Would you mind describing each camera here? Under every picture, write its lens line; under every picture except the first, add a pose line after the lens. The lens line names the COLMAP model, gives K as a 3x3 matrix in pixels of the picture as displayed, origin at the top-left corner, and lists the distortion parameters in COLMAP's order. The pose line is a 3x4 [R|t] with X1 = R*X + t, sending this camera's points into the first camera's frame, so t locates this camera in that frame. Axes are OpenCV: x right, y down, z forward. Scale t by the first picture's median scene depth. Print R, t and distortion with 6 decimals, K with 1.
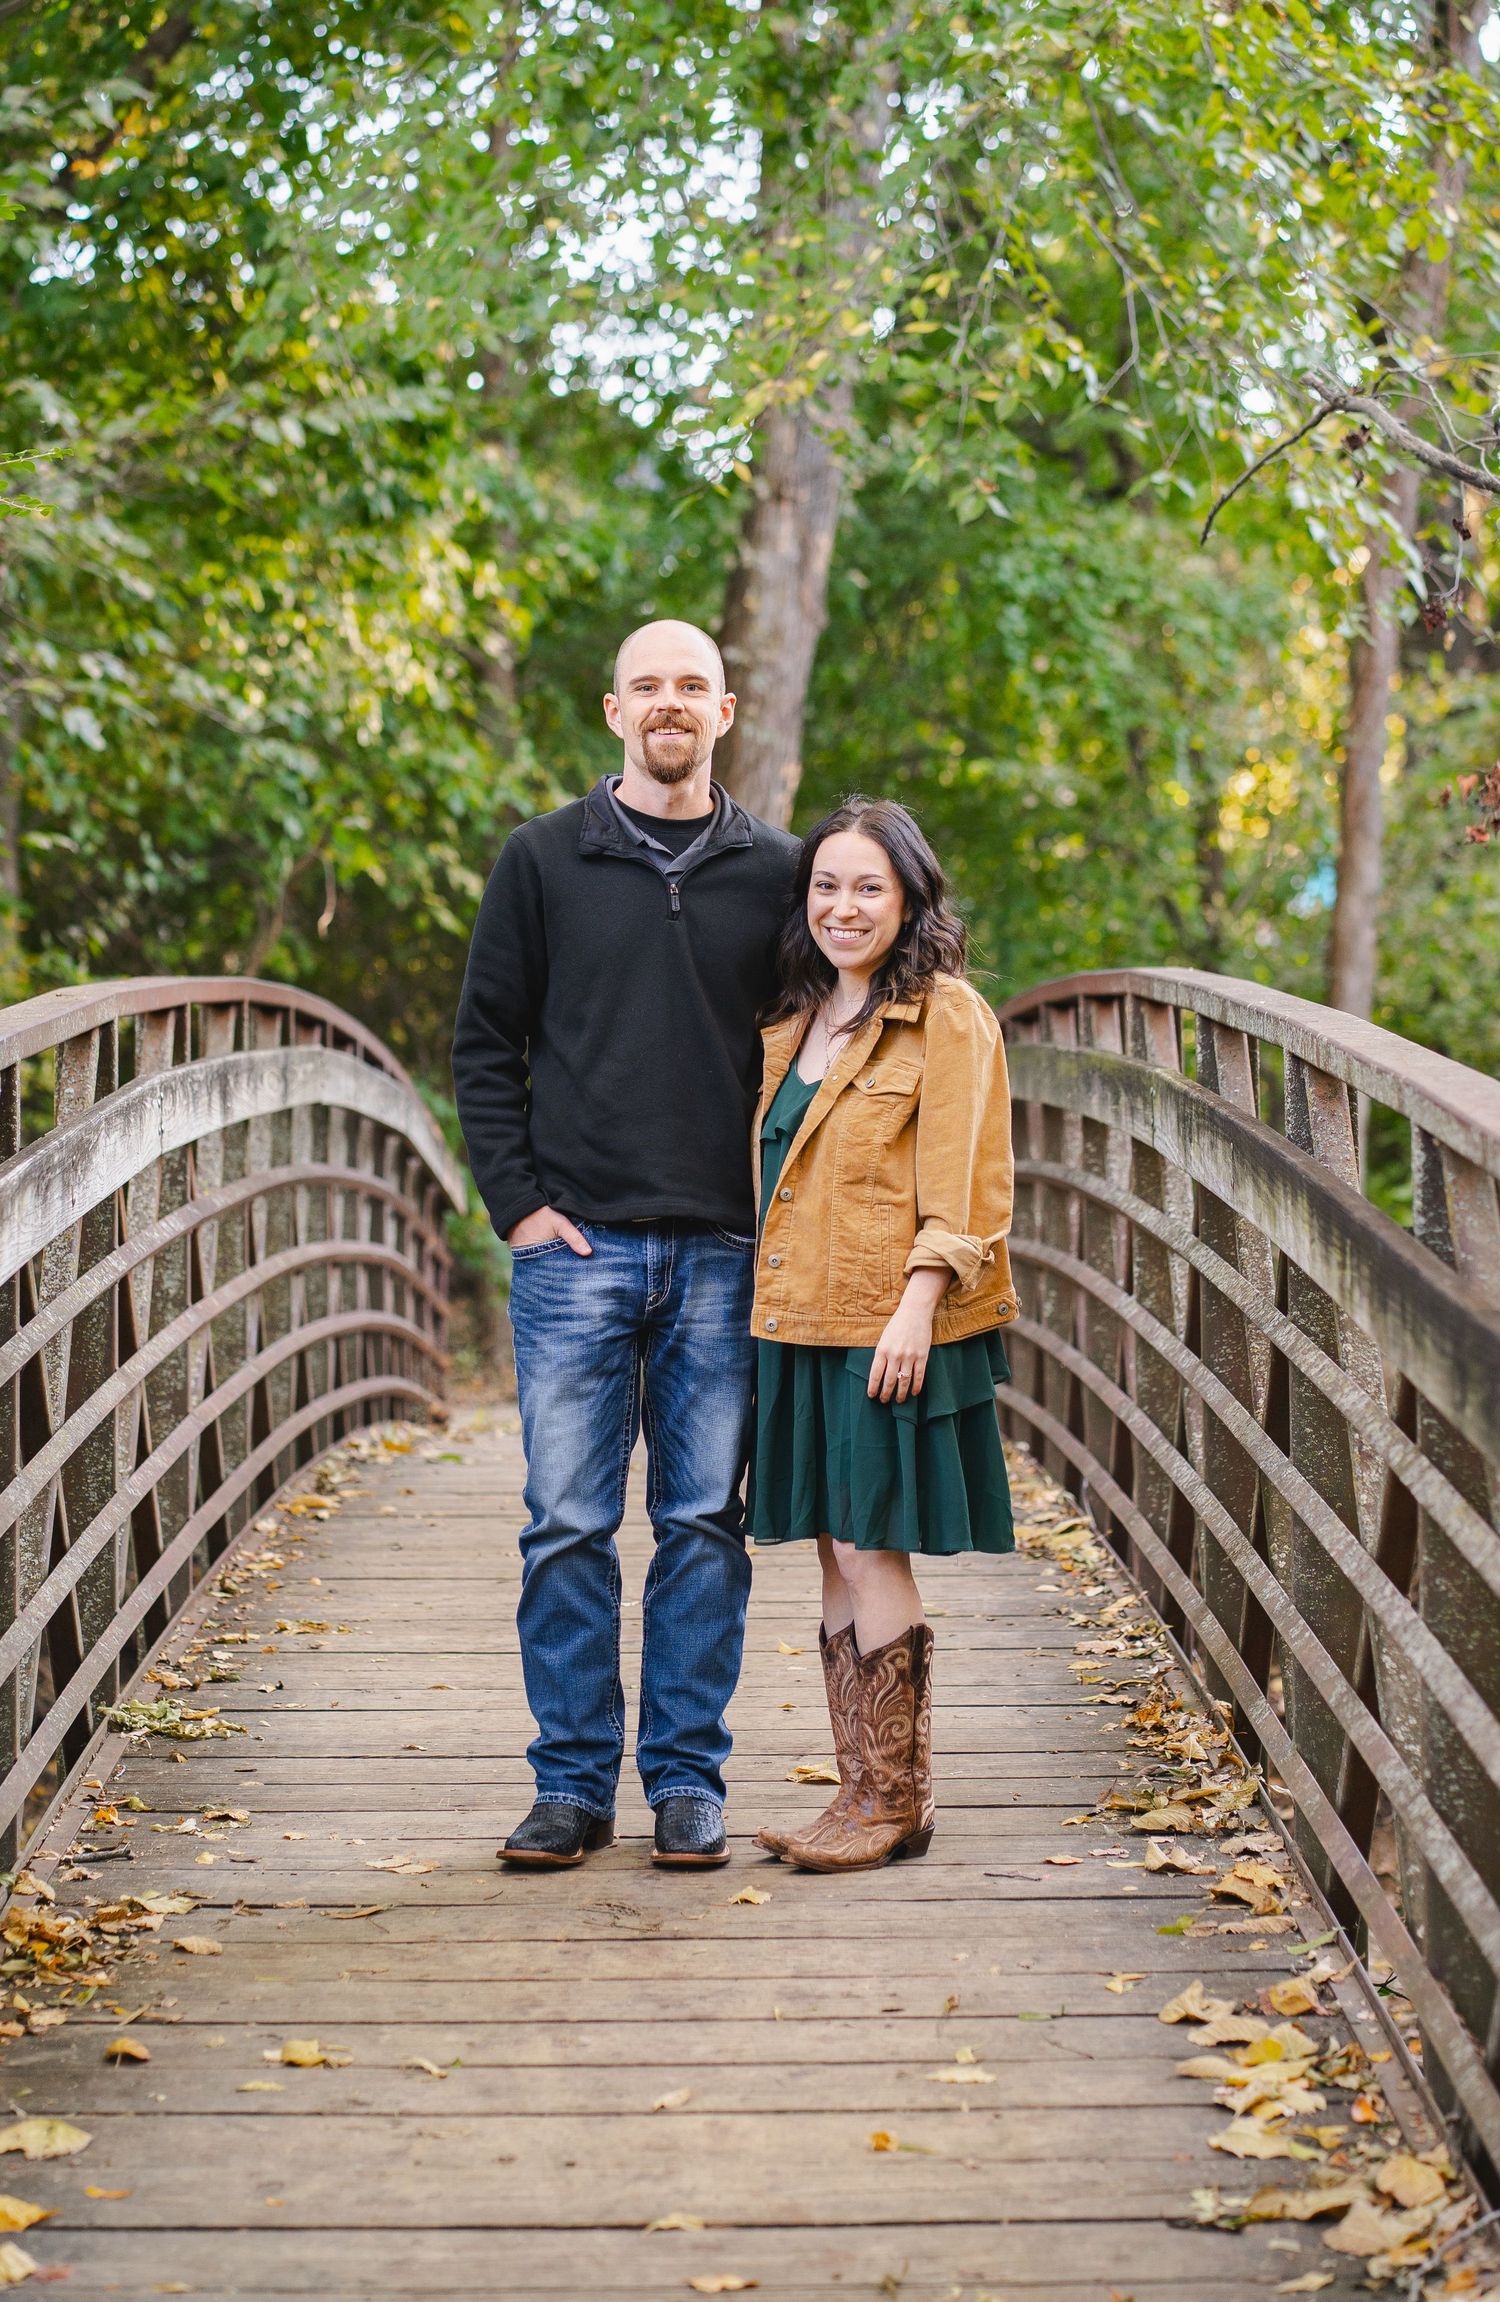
lens RADIAL K [[5775.5, 0, 717.7], [0, 5775.5, 1246.0], [0, 0, 1]] dist [0.007352, -0.388230]
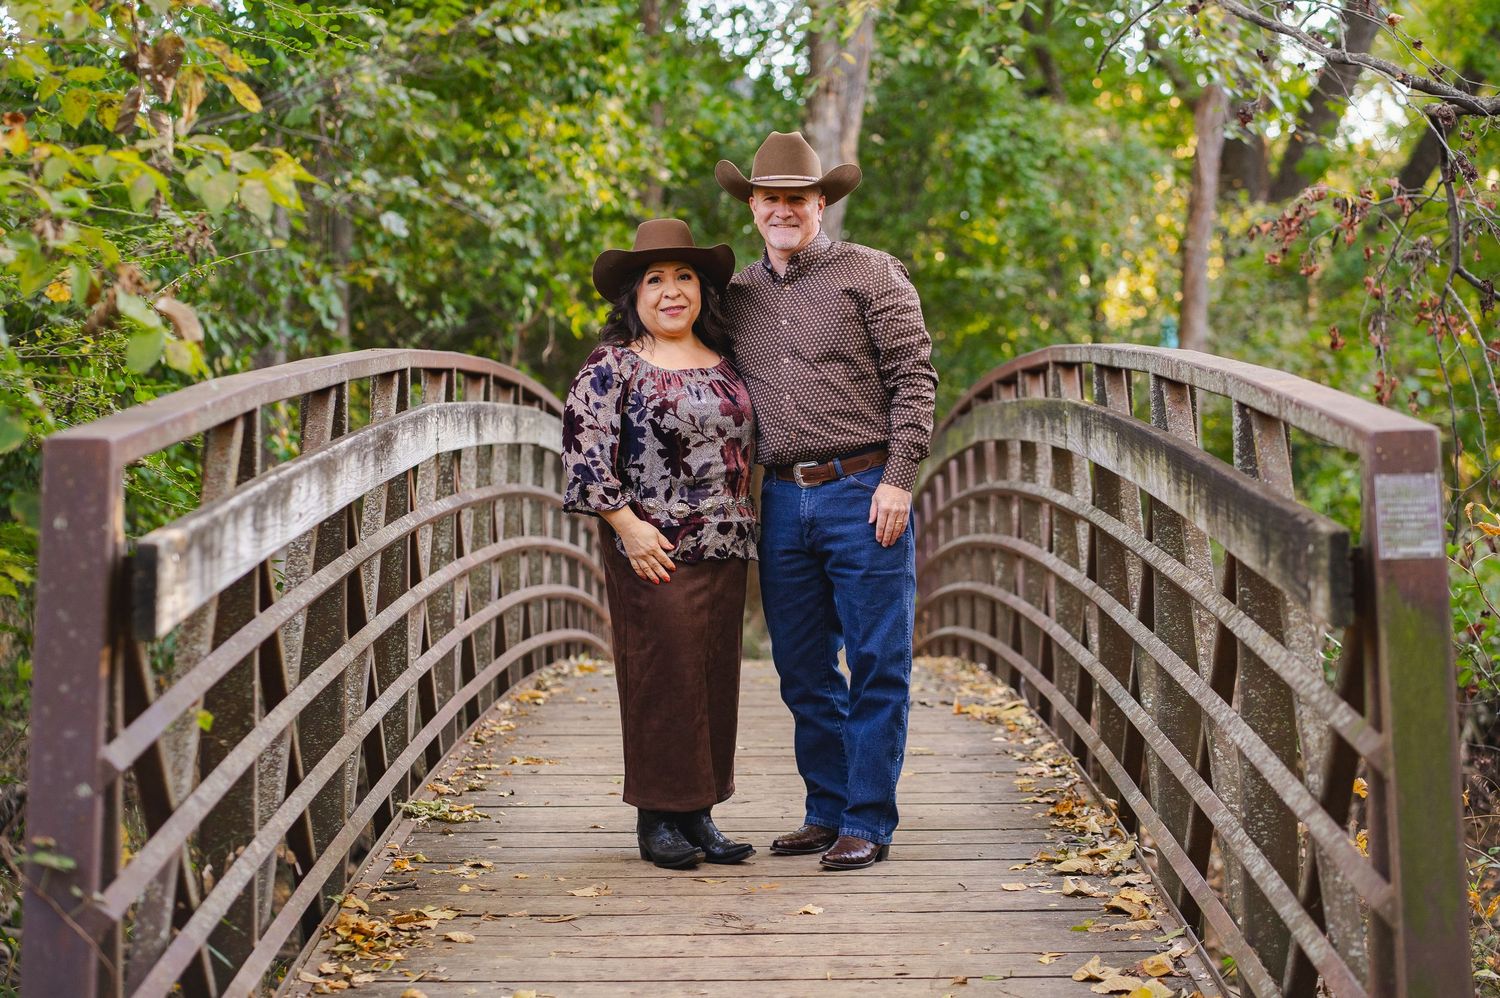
lens RADIAL K [[3635.8, 0, 750.0], [0, 3635.8, 499.0], [0, 0, 1]] dist [0.044930, -1.116069]
pose [[0.999943, -0.000297, -0.010633, -0.000347], [0.000051, 0.999733, -0.023089, 0.020048], [0.010637, 0.023087, 0.999677, 0.007404]]
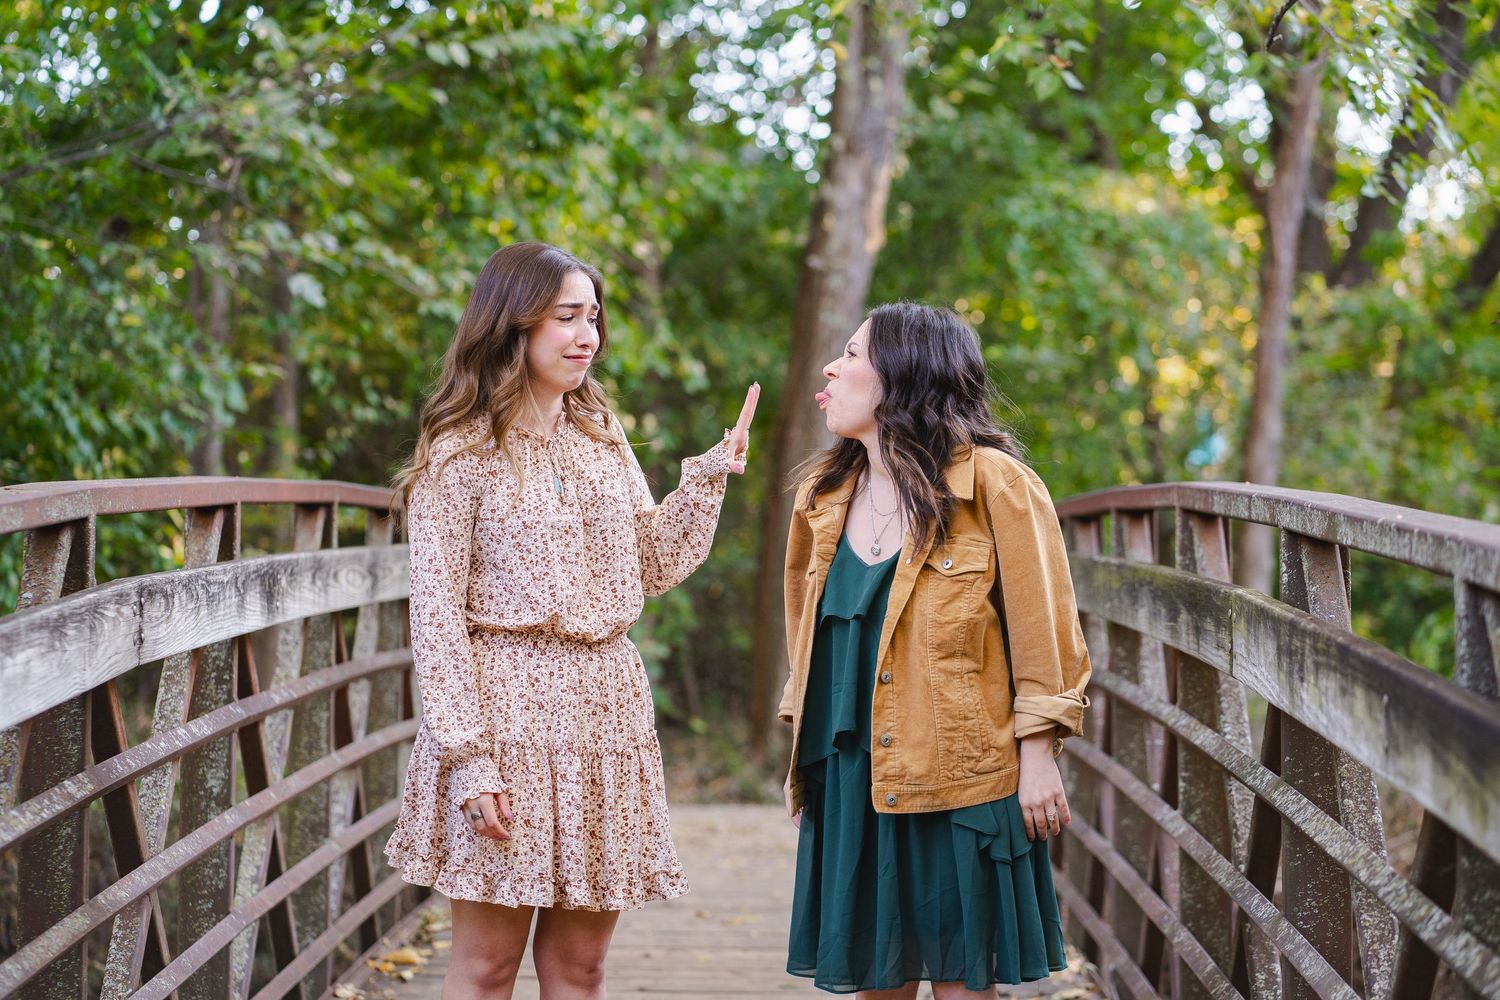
lens RADIAL K [[3635.8, 0, 750.0], [0, 3635.8, 500.0], [0, 0, 1]] dist [0.044930, -1.116069]
pose [[0.999725, 0.015874, -0.017250, 0.009622], [-0.016653, 0.998803, -0.045985, -0.017494], [0.016499, 0.046259, 0.998793, 0.438215]]
